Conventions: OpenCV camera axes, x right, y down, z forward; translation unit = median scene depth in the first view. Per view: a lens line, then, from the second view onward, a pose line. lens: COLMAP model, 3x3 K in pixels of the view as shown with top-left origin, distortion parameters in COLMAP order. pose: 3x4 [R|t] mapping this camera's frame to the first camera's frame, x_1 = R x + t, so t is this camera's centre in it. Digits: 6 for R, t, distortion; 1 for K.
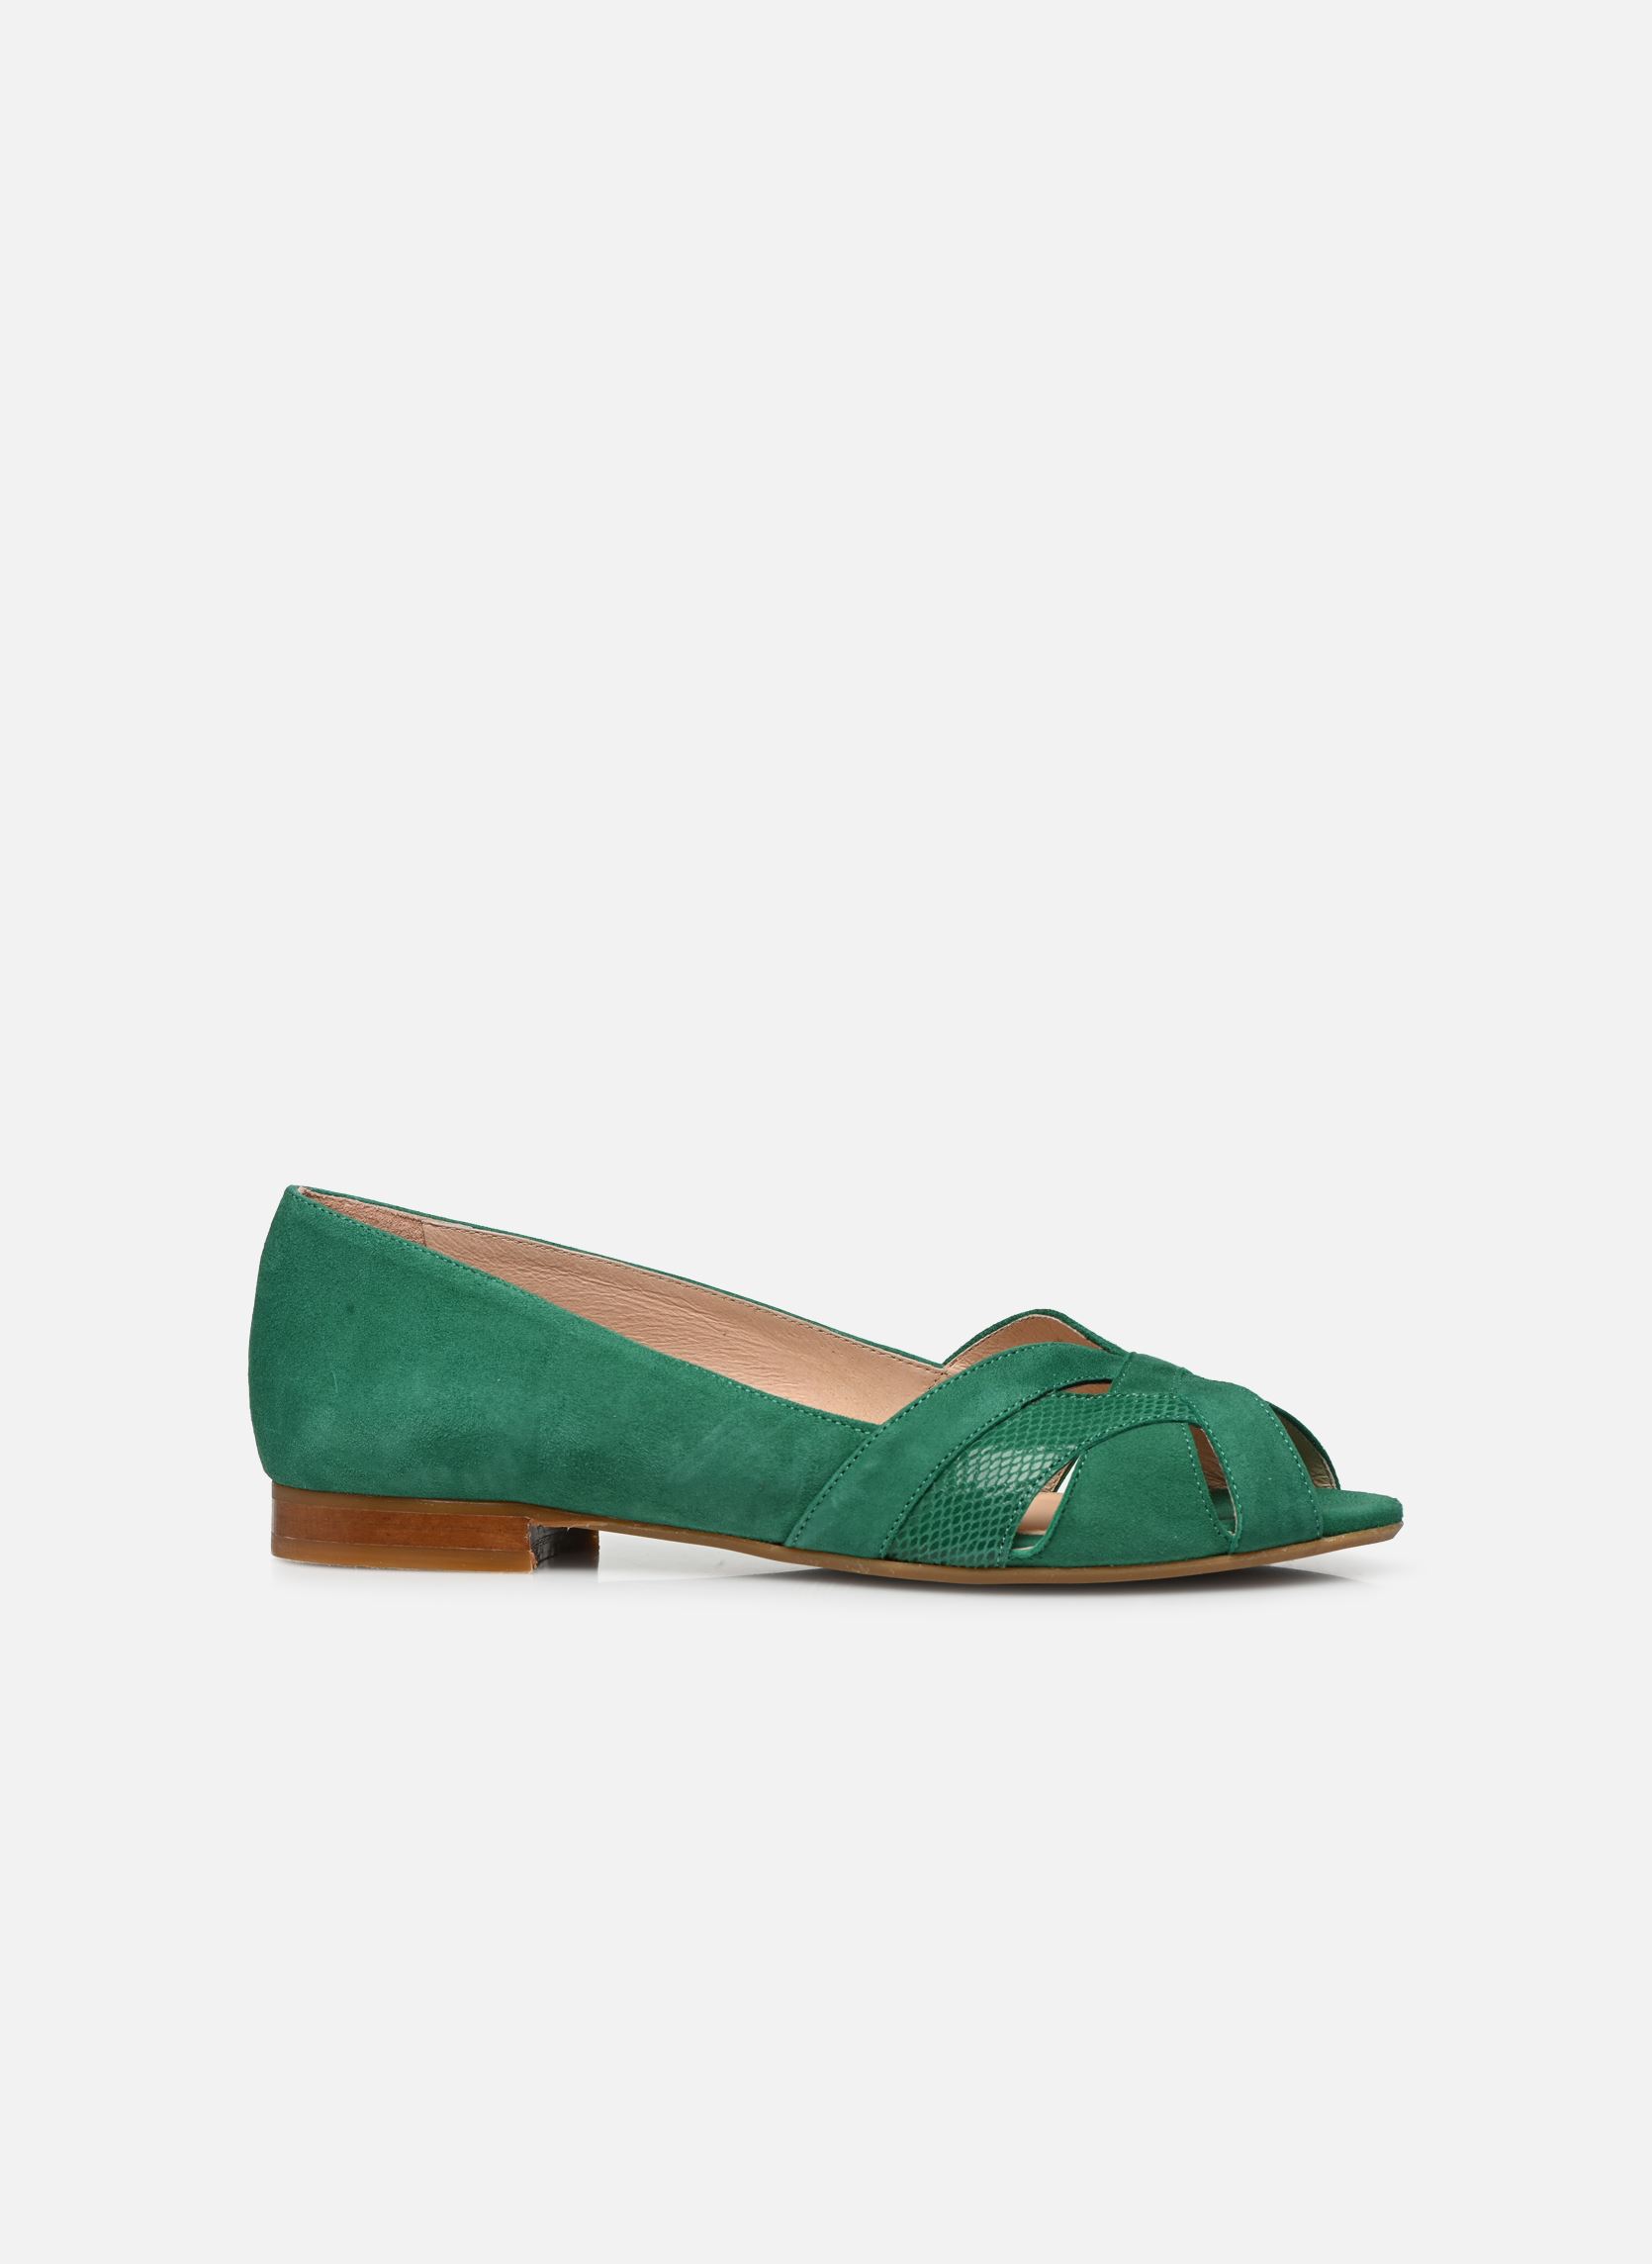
lens RADIAL K [[7318.6, 0, 825.3], [0, 7318.6, 1131.6], [0, 0, 1]] dist [-0.026485, 0.000000]
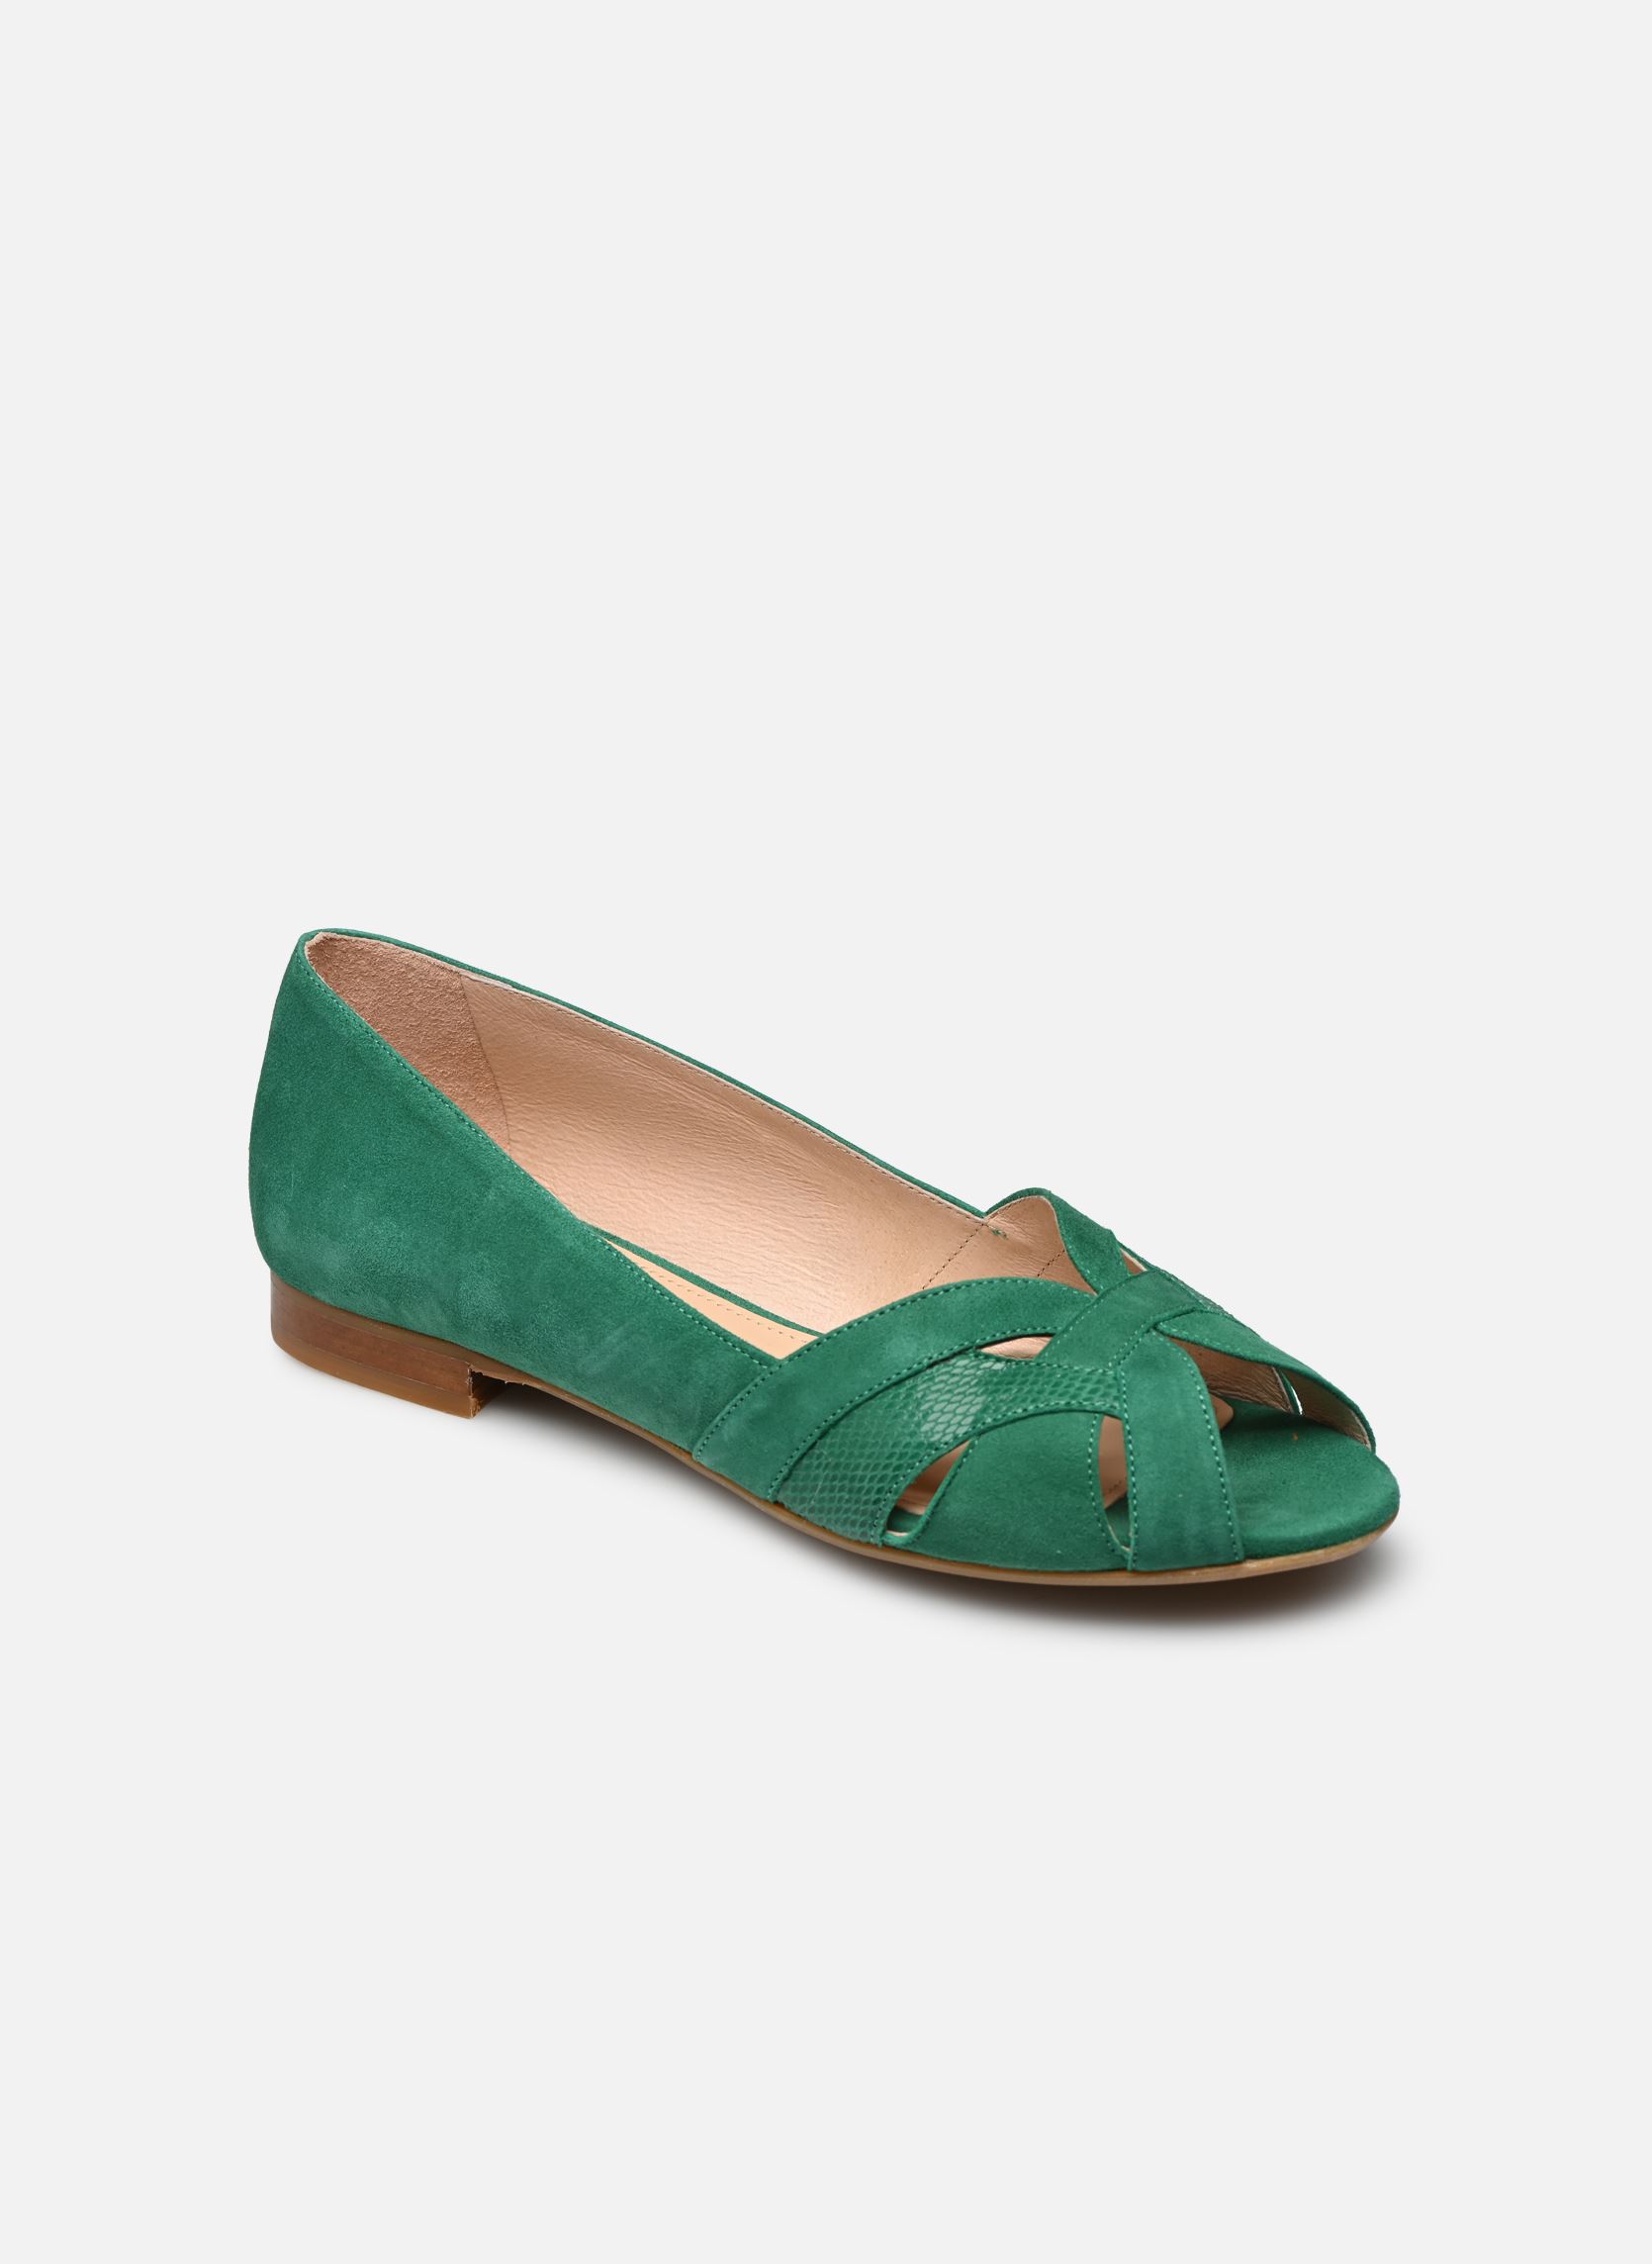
lens RADIAL K [[7318.6, 0, 826.1], [0, 7318.6, 1132.5], [0, 0, 1]] dist [-0.026485, 0.000000]
pose [[0.887676, 0.170470, -0.427752, 0.388894], [0.001285, 0.928028, 0.372509, -0.317480], [0.460468, -0.331217, 0.823568, 0.277747]]
